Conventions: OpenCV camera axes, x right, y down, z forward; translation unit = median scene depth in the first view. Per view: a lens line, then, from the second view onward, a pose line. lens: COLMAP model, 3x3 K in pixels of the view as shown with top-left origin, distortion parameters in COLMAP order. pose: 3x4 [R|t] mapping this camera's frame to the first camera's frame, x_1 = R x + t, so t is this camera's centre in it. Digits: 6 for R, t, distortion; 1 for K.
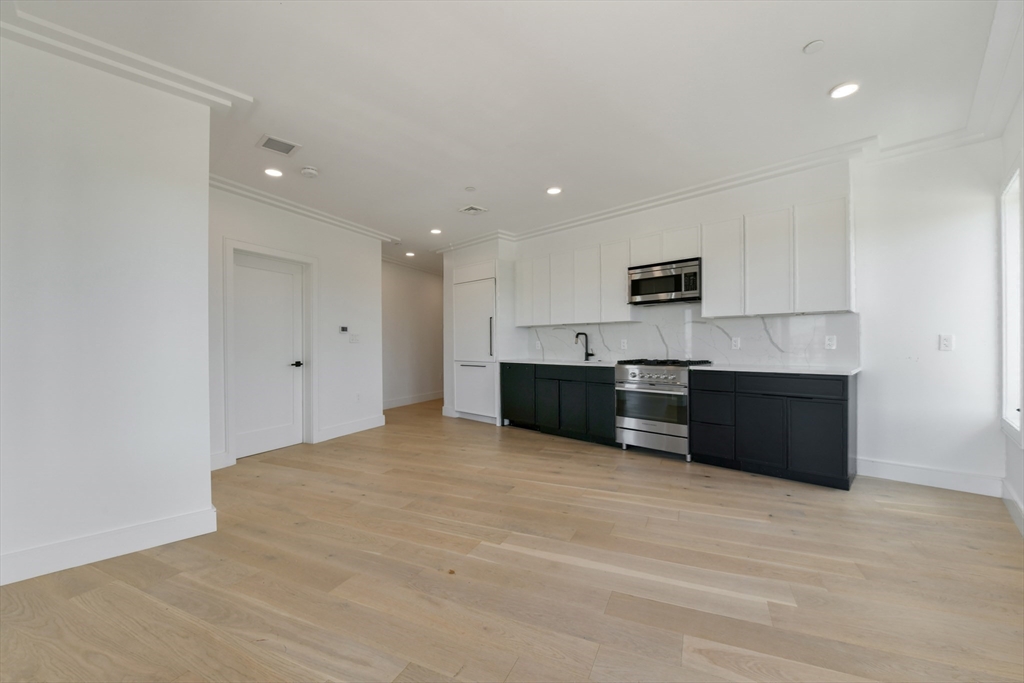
lens RADIAL K [[404.8, 0, 506.7], [0, 404.8, 345.7], [0, 0, 1]] dist [-0.017725, 0.000026]
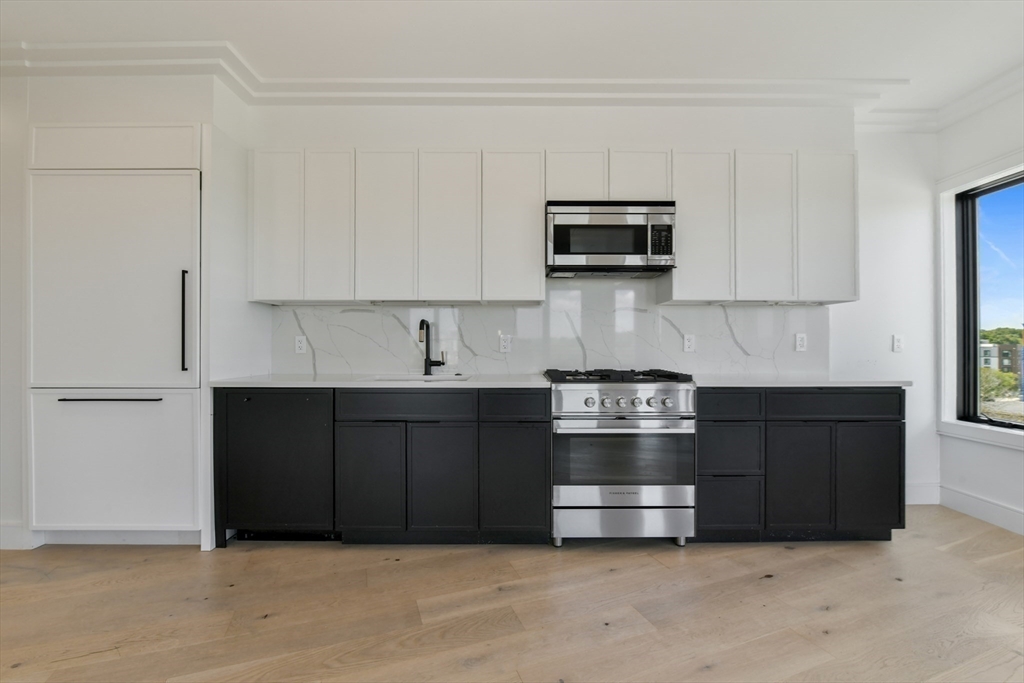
lens RADIAL K [[440.9, 0, 511.0], [0, 440.9, 343.9], [0, 0, 1]] dist [-0.011413, -0.000280]
pose [[0.699841, 0.009142, 0.714240, -0.157404], [-0.001913, 0.999938, -0.010925, 0.003925], [-0.714296, 0.006279, 0.699816, 0.652851]]
